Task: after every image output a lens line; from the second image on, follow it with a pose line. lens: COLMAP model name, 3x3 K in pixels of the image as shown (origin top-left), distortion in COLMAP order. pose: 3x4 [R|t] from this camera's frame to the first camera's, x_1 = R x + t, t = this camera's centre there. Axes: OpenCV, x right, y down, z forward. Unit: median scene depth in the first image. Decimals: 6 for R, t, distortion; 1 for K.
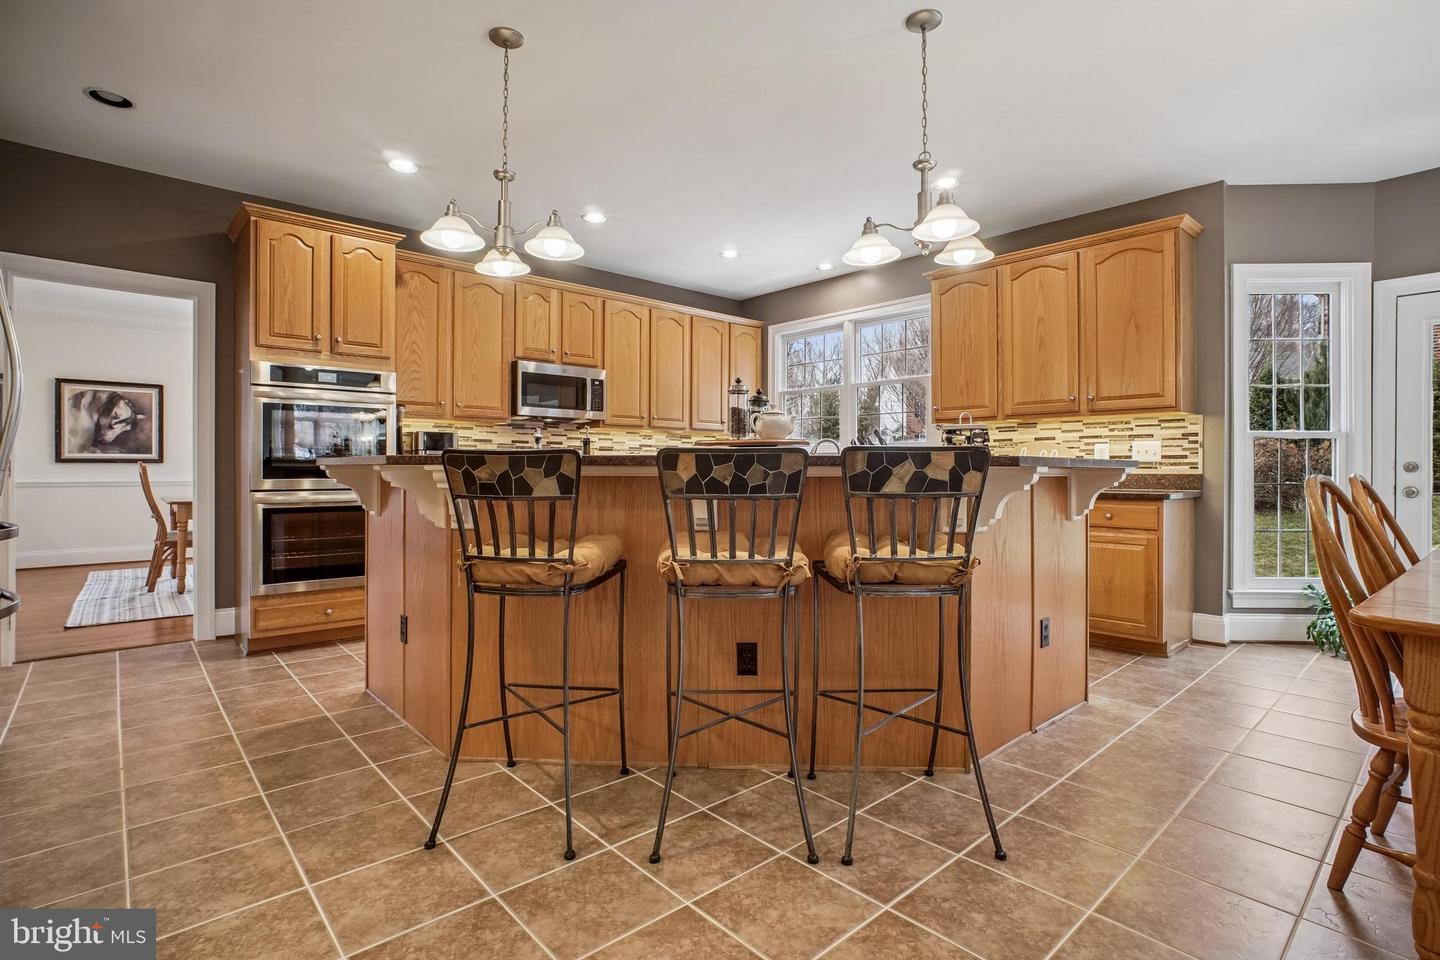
lens RADIAL K [[706.1, 0, 716.2], [0, 706.1, 475.7], [0, 0, 1]] dist [-0.037770, 0.019469]
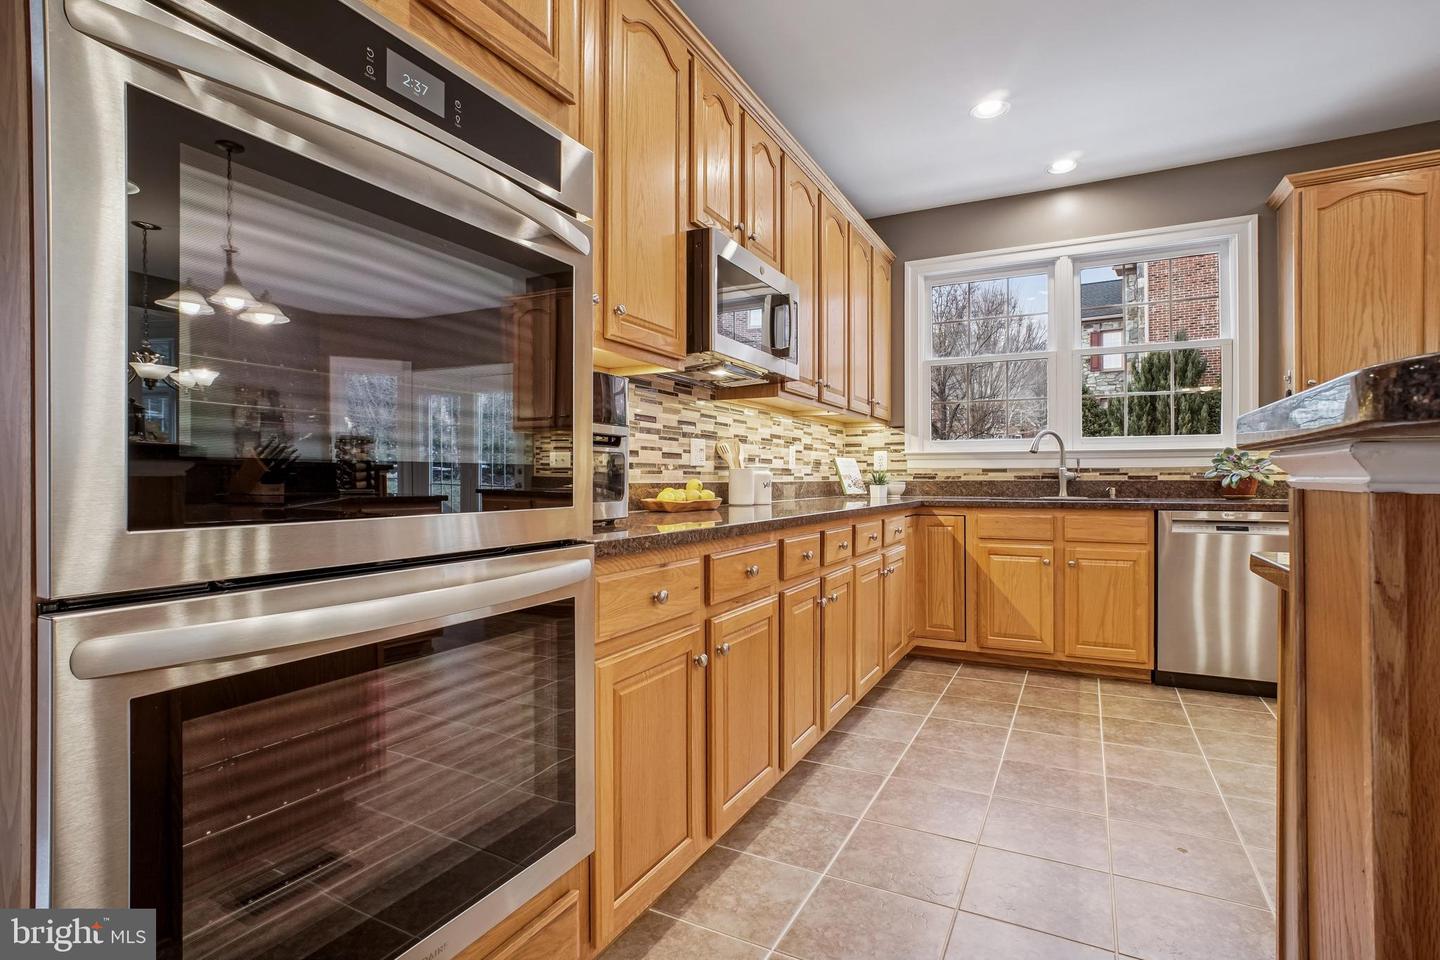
lens RADIAL K [[706.1, 0, 721.6], [0, 706.1, 476.6], [0, 0, 1]] dist [-0.037770, 0.019469]
pose [[0.932352, -0.001385, 0.361550, -0.573143], [0.006517, 0.999895, -0.012974, -0.004012], [-0.361494, 0.014452, 0.932262, 0.782532]]
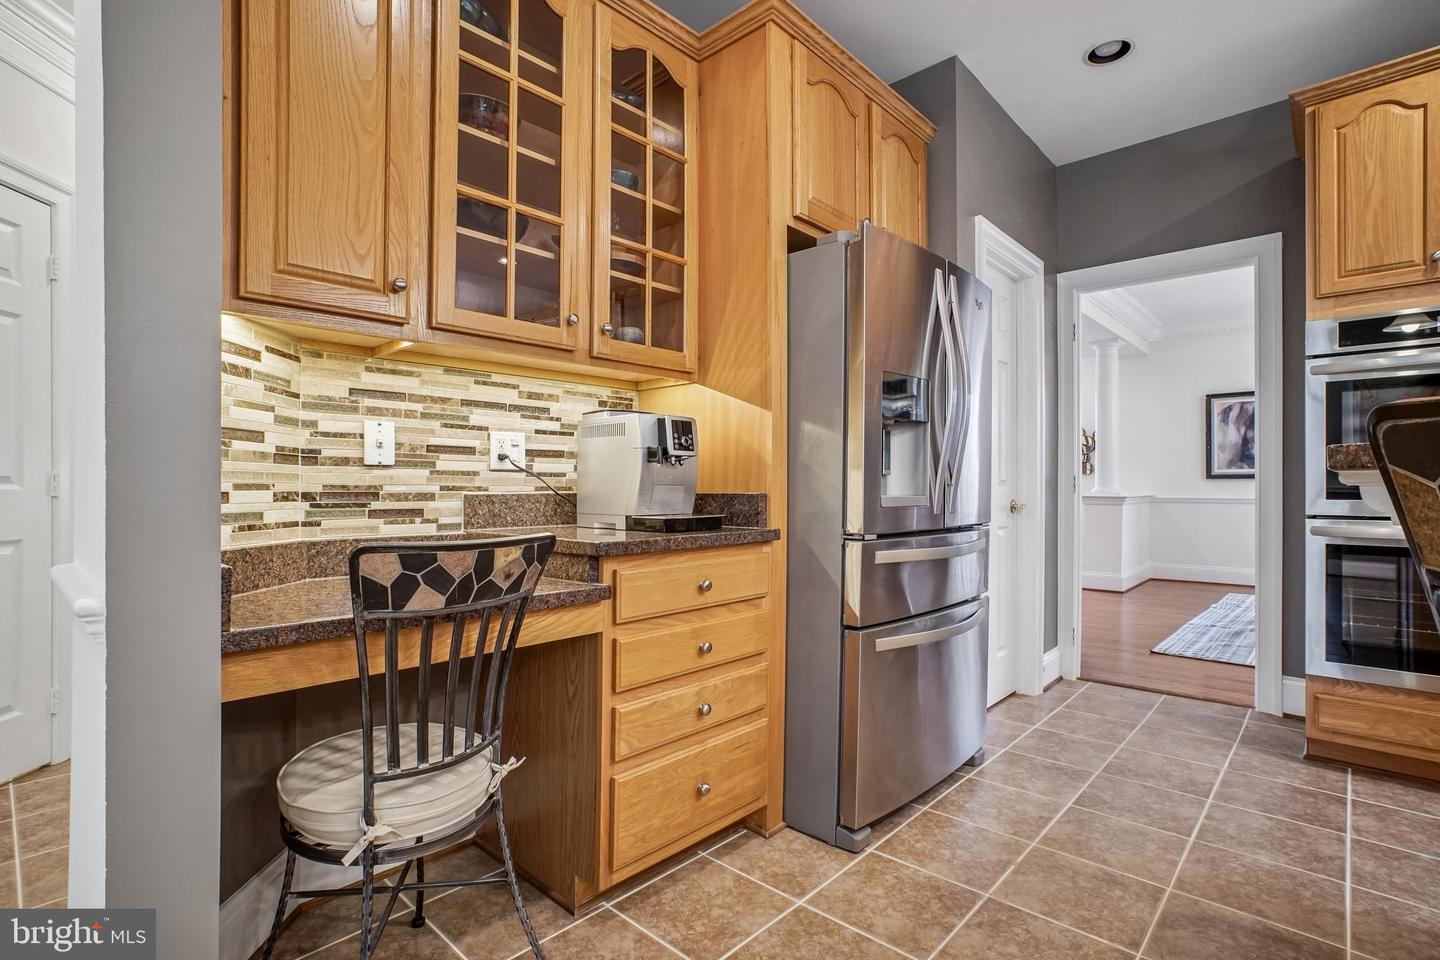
lens RADIAL K [[706.1, 0, 712.9], [0, 706.1, 475.7], [0, 0, 1]] dist [-0.037770, 0.019469]
pose [[0.114291, -0.014133, -0.993347, -0.068345], [-0.011403, 0.999814, -0.015537, 0.000868], [0.993382, 0.013103, 0.114108, 0.347452]]
